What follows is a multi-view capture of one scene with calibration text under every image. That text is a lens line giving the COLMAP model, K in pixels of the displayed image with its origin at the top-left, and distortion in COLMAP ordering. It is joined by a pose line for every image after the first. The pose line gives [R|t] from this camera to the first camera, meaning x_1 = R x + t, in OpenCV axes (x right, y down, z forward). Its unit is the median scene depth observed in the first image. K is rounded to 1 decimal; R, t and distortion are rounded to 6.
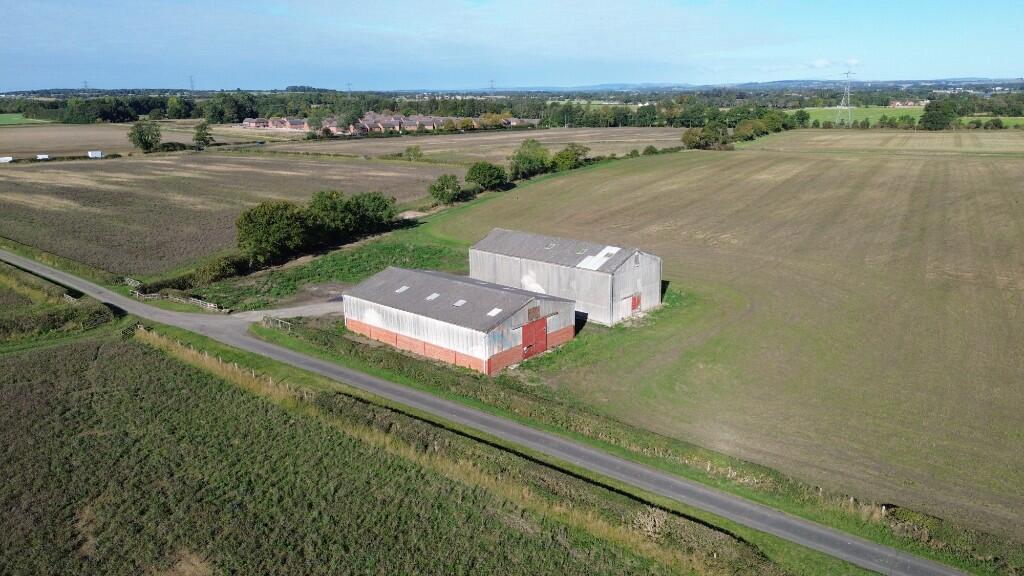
lens RADIAL K [[721.5, 0, 512.0], [0, 721.5, 288.0], [0, 0, 1]] dist [0.085105, -0.088134]
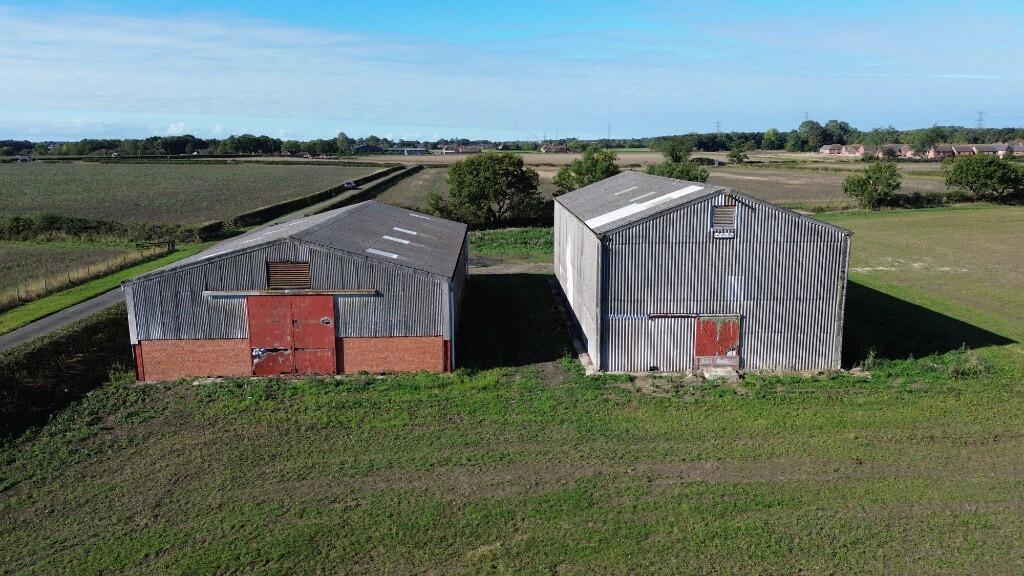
lens RADIAL K [[721.5, 0, 512.0], [0, 721.5, 288.0], [0, 0, 1]] dist [0.085105, -0.088134]
pose [[0.689880, 0.148885, -0.708448, 0.362018], [-0.190113, 0.981535, 0.021146, 0.007243], [0.698515, 0.120097, 0.705446, 0.674121]]
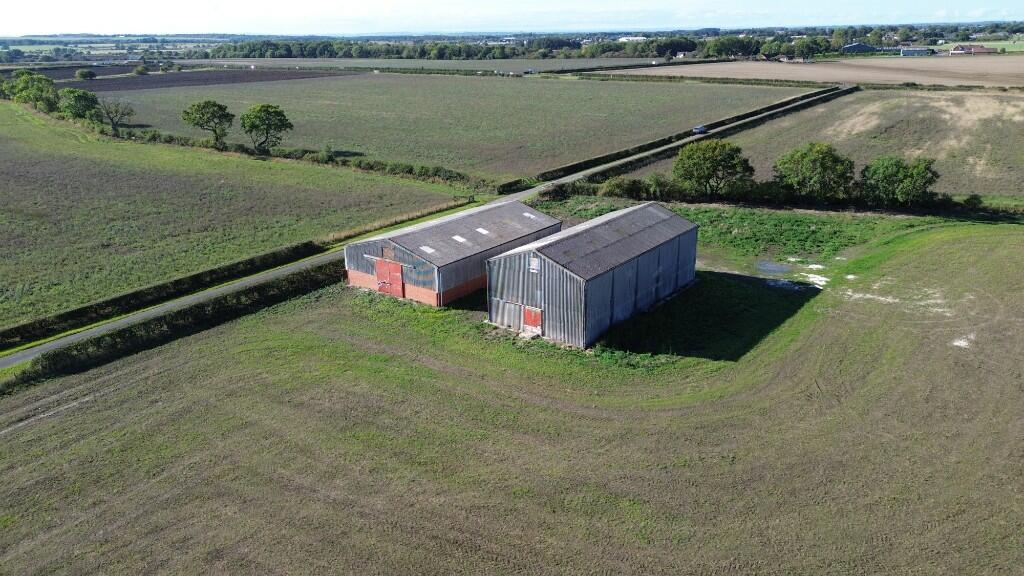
lens RADIAL K [[721.5, 0, 512.0], [0, 721.5, 288.0], [0, 0, 1]] dist [0.085105, -0.088134]
pose [[0.095519, 0.338402, -0.936141, 0.875929], [-0.244981, 0.919507, 0.307393, -0.238644], [0.964811, 0.199975, 0.170732, 0.855147]]
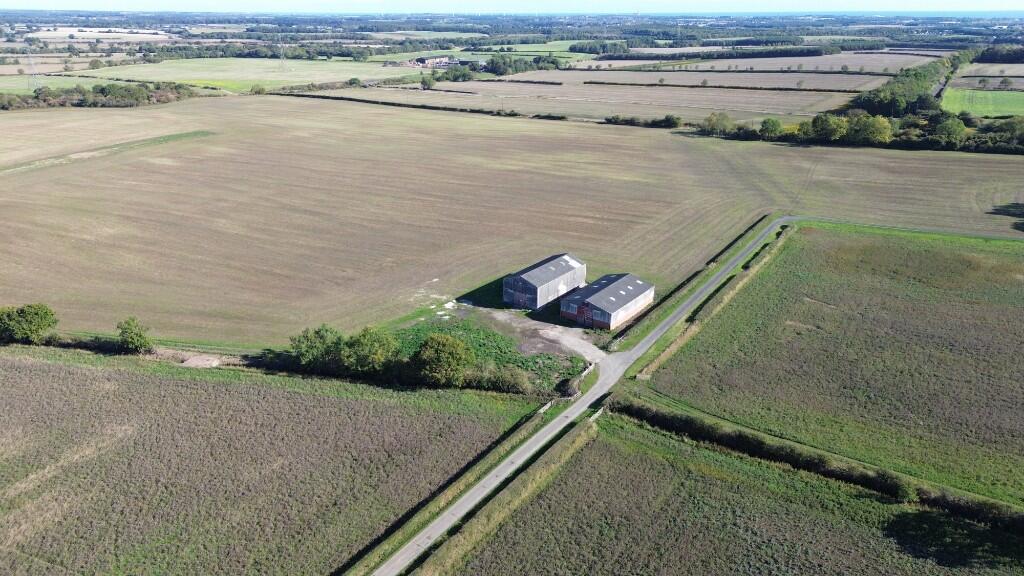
lens RADIAL K [[721.5, 0, 512.0], [0, 721.5, 288.0], [0, 0, 1]] dist [0.085105, -0.088134]
pose [[-0.108863, -0.340744, 0.933832, -1.993832], [0.256270, 0.898041, 0.357559, -0.823553], [-0.960455, 0.278238, -0.010441, 1.225196]]
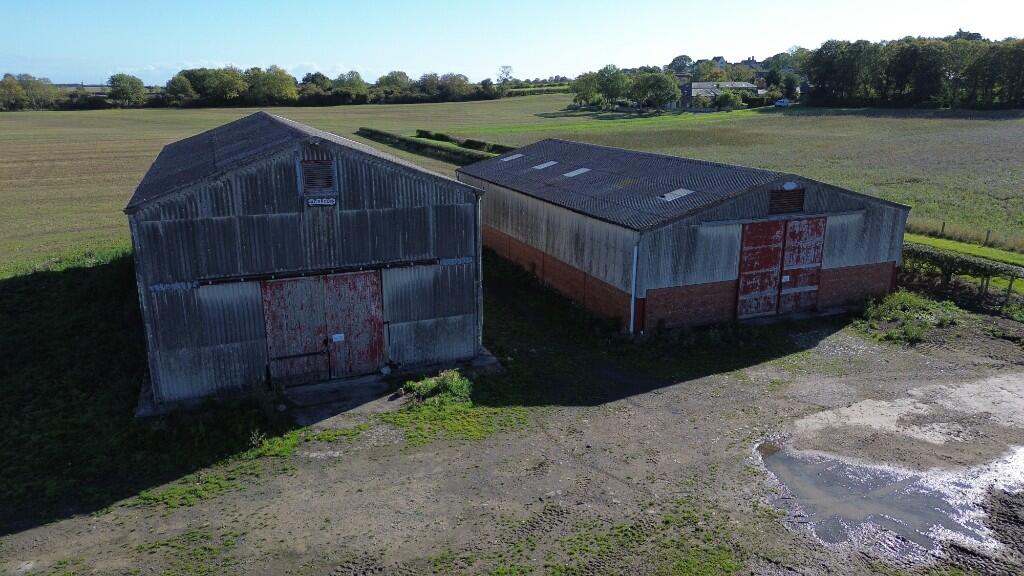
lens RADIAL K [[721.5, 0, 512.0], [0, 721.5, 288.0], [0, 0, 1]] dist [0.085105, -0.088134]
pose [[-0.902068, -0.103003, 0.419122, -0.206444], [0.122661, 0.869874, 0.477780, -0.175147], [-0.413796, 0.482400, -0.772051, 1.379886]]
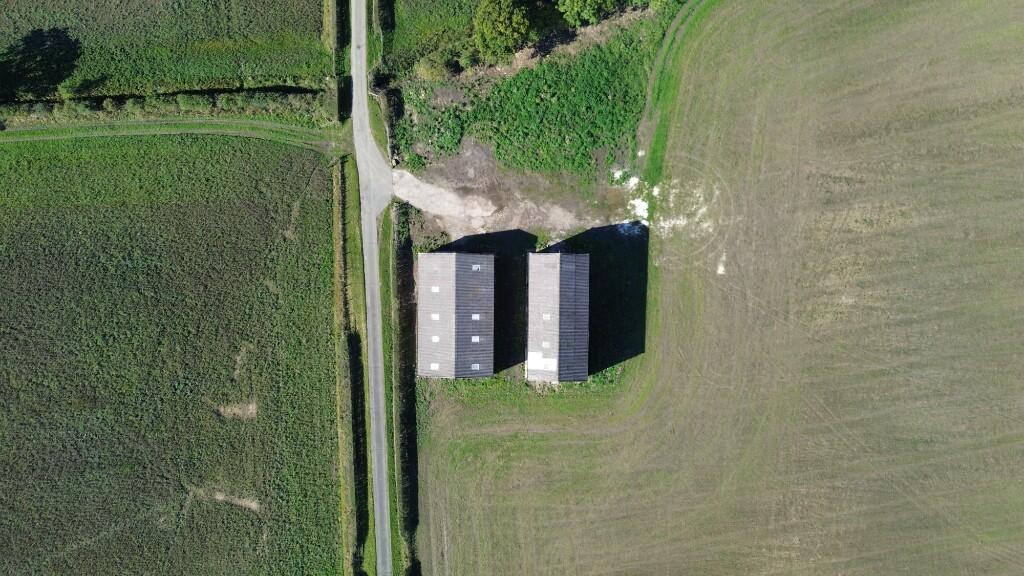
lens RADIAL K [[721.5, 0, 512.0], [0, 721.5, 288.0], [0, 0, 1]] dist [0.085105, -0.088134]
pose [[0.663986, 0.747742, -0.002120, -0.031853], [-0.182975, 0.165227, 0.969134, -1.524907], [0.725013, -0.643103, 0.246526, 0.681675]]
